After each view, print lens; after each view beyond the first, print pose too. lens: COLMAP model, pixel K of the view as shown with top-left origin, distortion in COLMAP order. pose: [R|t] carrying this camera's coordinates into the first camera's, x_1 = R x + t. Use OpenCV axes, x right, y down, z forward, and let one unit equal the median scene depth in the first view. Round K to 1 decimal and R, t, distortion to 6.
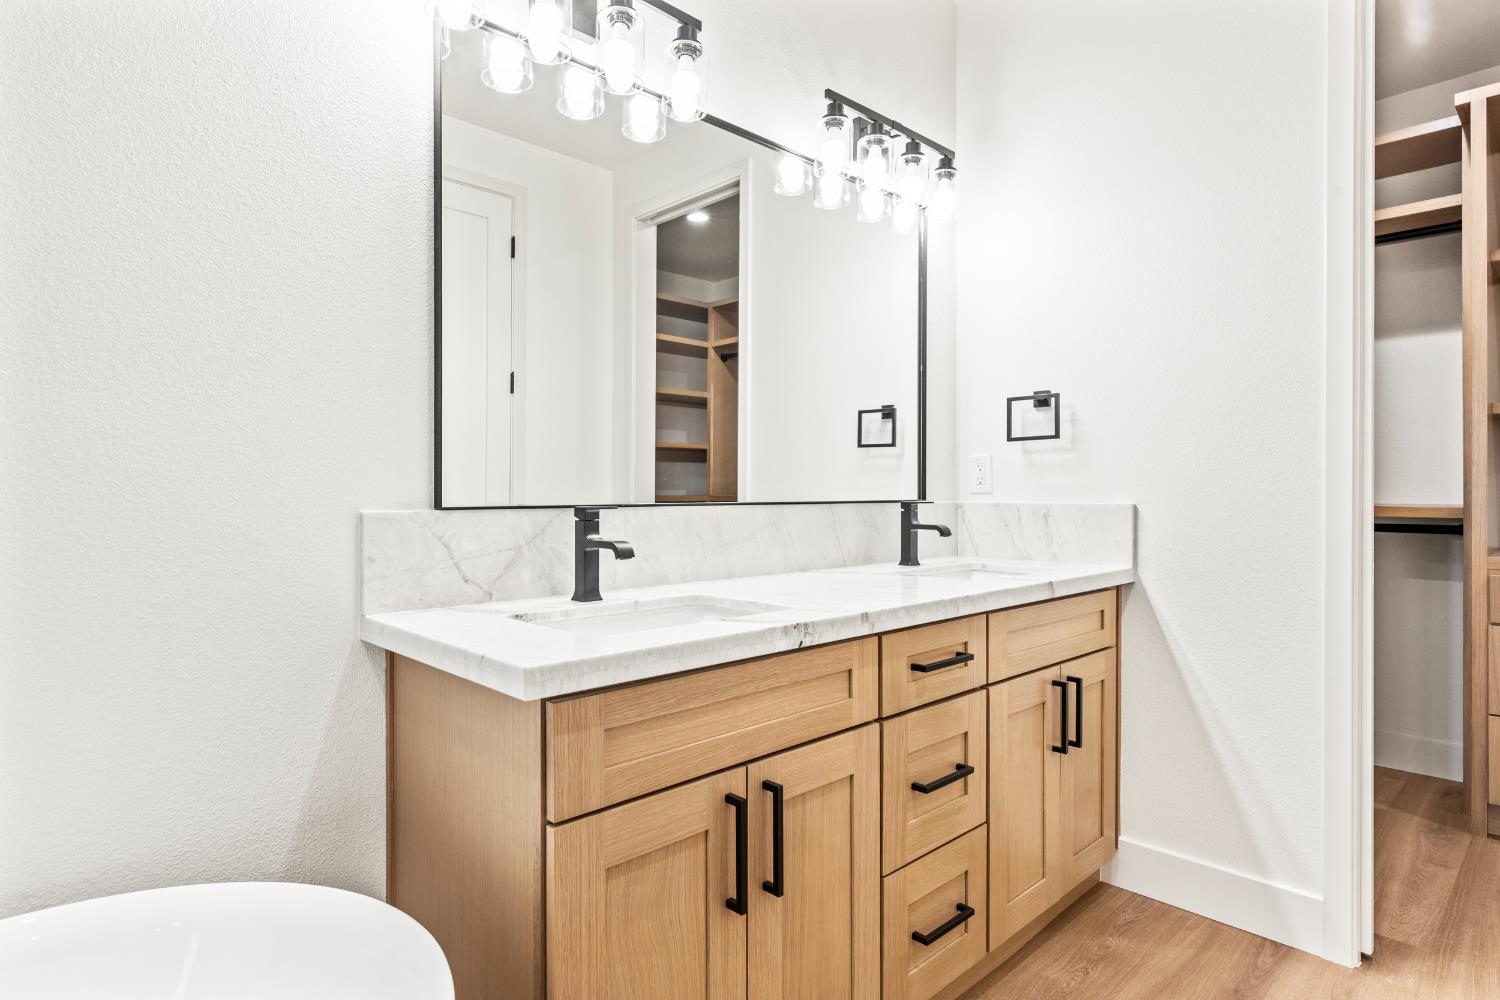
lens RADIAL K [[790.5, 0, 752.9], [0, 790.5, 494.3], [0, 0, 1]] dist [-0.004712, -0.000503]
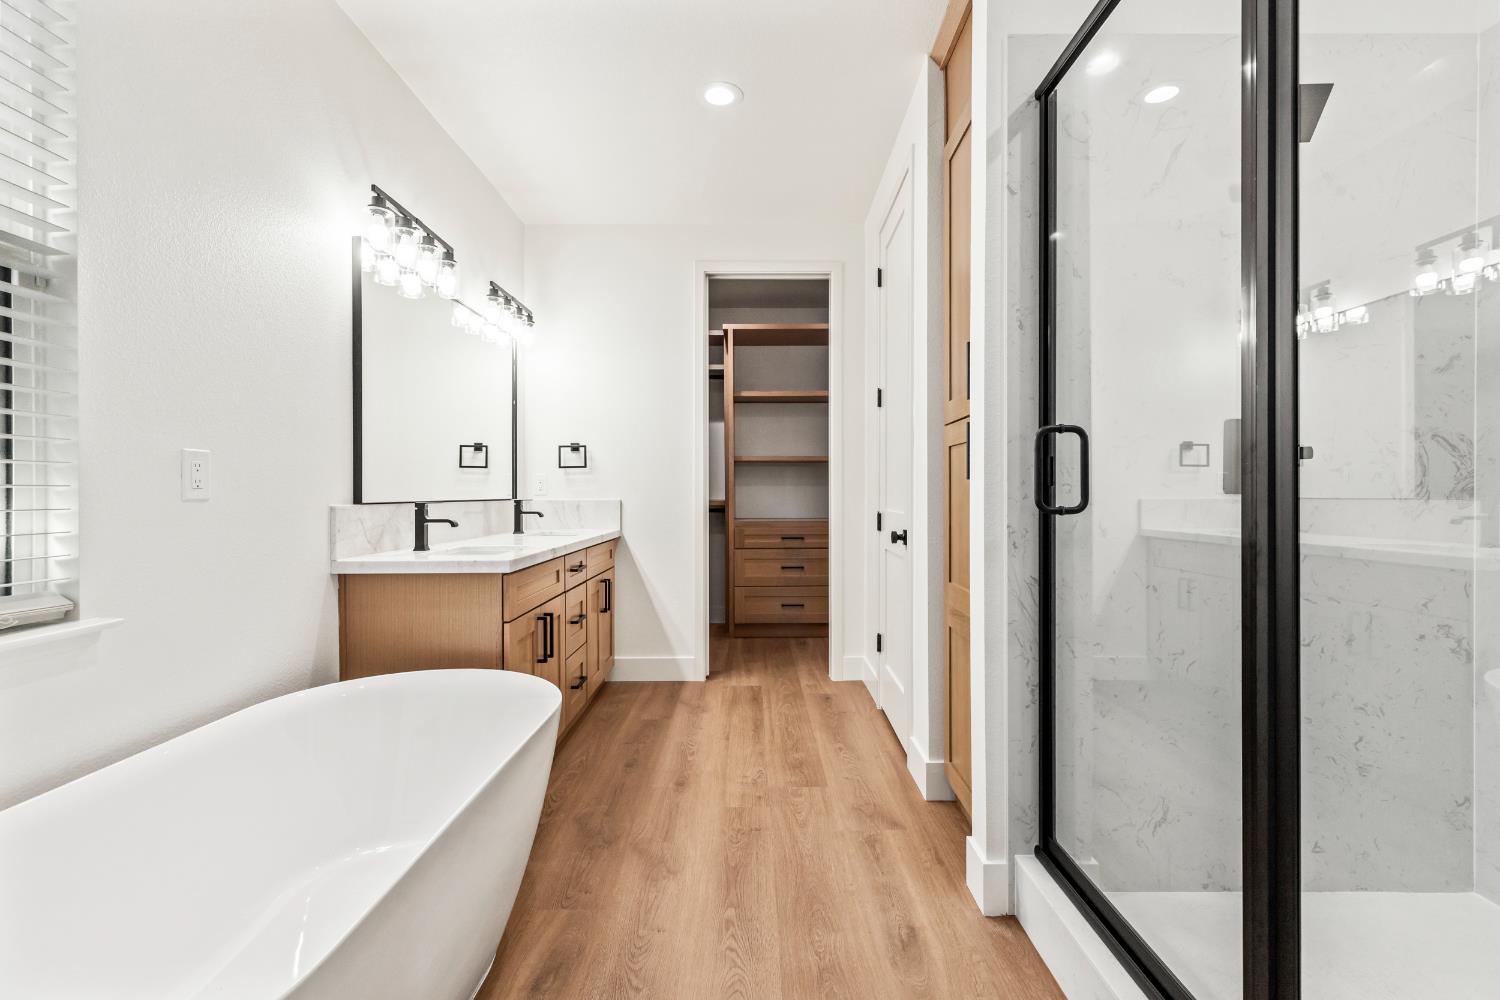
lens RADIAL K [[673.8, 0, 753.9], [0, 673.8, 496.4], [0, 0, 1]] dist [0.001180, 0.000366]
pose [[0.681960, -0.004363, 0.731376, -0.843427], [0.006122, 0.999981, 0.000257, 0.006003], [-0.731364, 0.004302, 0.681974, -0.710743]]
